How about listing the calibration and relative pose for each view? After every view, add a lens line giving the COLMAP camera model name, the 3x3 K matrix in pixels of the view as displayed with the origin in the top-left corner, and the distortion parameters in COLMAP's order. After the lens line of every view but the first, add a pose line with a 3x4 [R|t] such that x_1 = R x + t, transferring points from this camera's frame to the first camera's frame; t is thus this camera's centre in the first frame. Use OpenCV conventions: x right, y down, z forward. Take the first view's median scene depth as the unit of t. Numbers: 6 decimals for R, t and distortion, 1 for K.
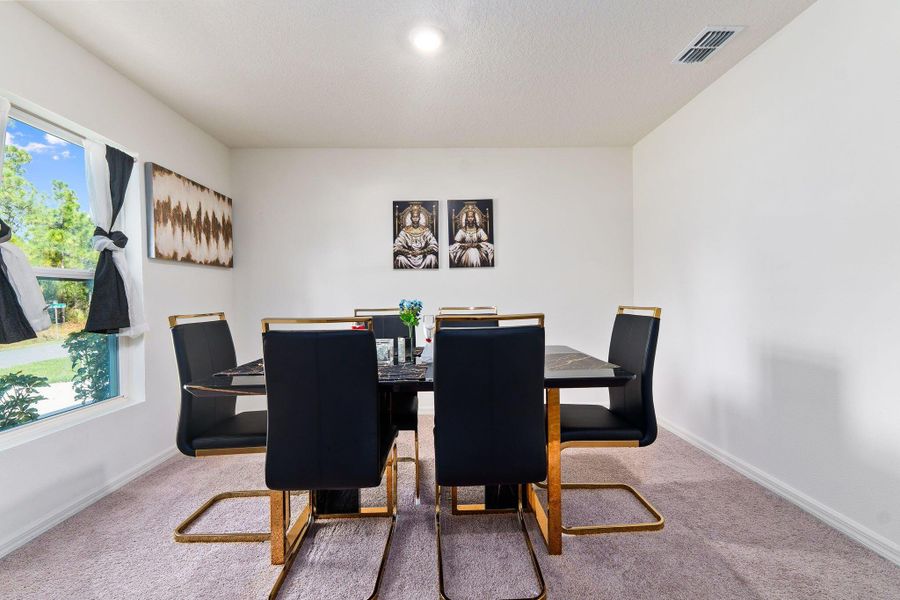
lens RADIAL K [[377.1, 0, 452.4], [0, 377.1, 300.2], [0, 0, 1]] dist [0.004786, 0.000575]
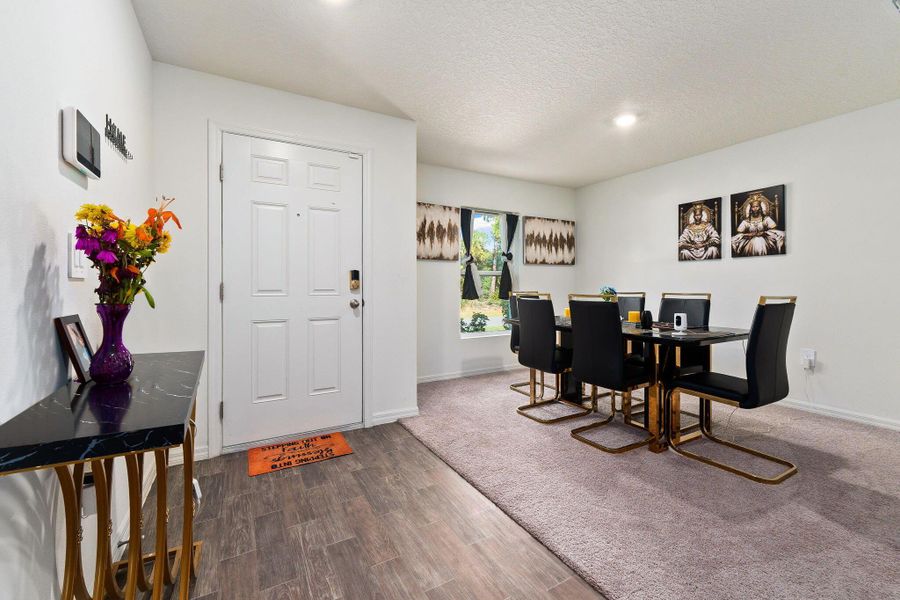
lens RADIAL K [[377.1, 0, 448.8], [0, 377.1, 291.9], [0, 0, 1]] dist [0.004786, 0.000575]
pose [[0.475392, 0.029360, -0.879284, 0.576745], [-0.010889, 0.999563, 0.027489, -0.009615], [0.879707, -0.003493, 0.475504, -0.225140]]
